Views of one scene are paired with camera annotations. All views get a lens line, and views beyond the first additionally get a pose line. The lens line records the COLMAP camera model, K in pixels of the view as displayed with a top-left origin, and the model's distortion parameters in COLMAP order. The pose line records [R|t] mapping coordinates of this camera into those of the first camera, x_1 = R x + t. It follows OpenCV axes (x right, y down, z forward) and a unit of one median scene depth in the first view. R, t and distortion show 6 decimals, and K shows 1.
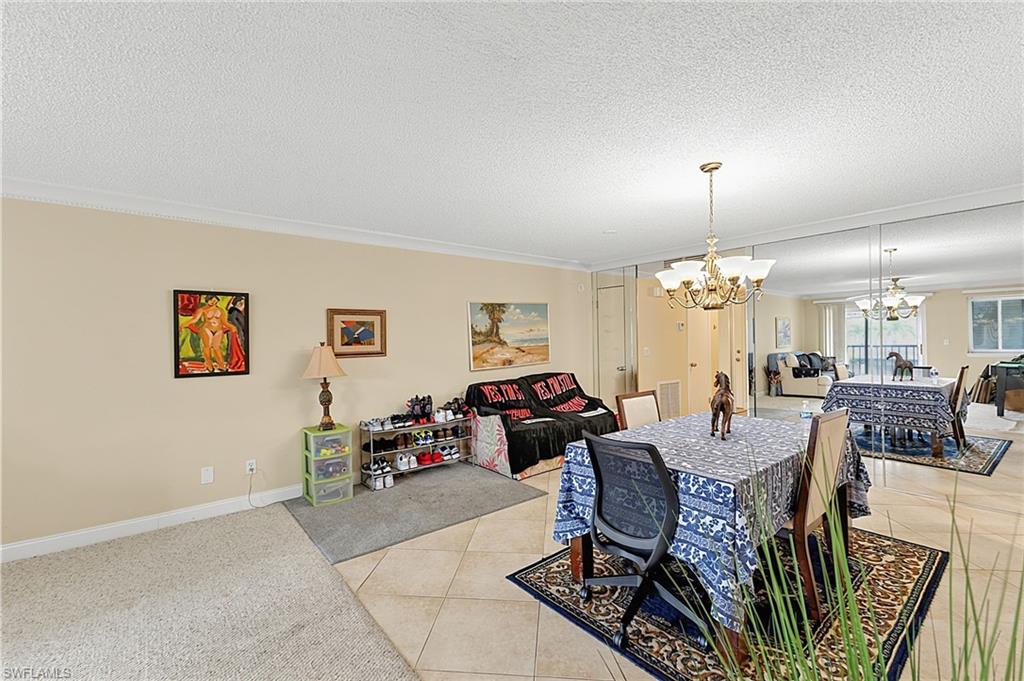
lens RADIAL K [[439.2, 0, 512.0], [0, 439.2, 340.5], [0, 0, 1]] dist [0.016056, -0.000053]
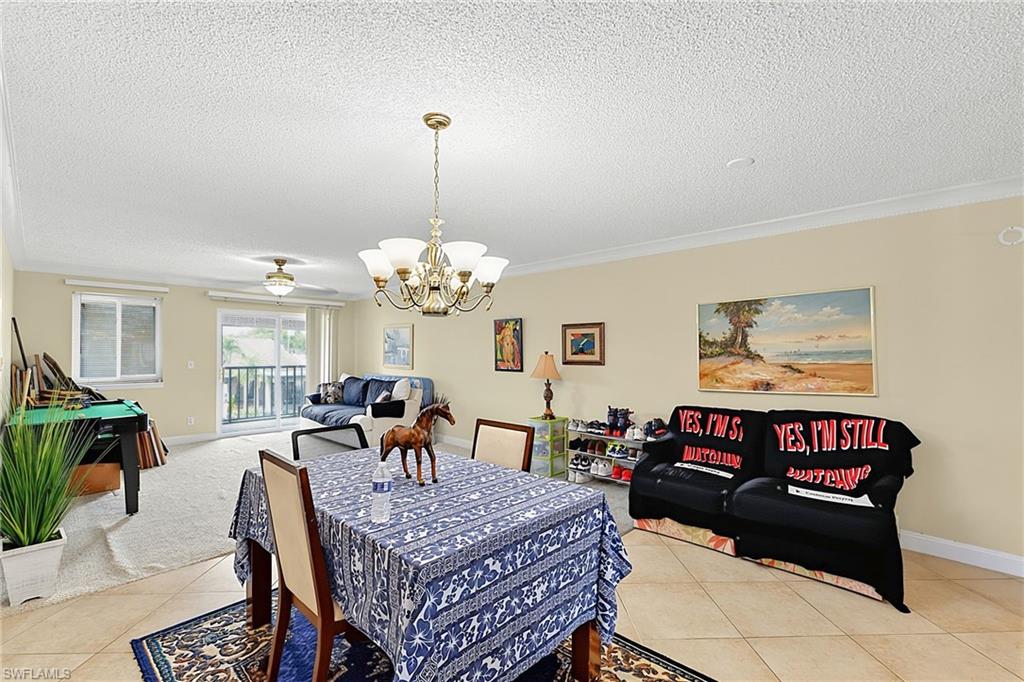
lens RADIAL K [[446.2, 0, 508.9], [0, 446.2, 341.6], [0, 0, 1]] dist [0.003813, -0.000134]
pose [[0.128677, -0.004832, -0.991675, 0.910096], [-0.005198, 0.999971, -0.005547, -0.018213], [0.991673, 0.005868, 0.128648, 0.767803]]
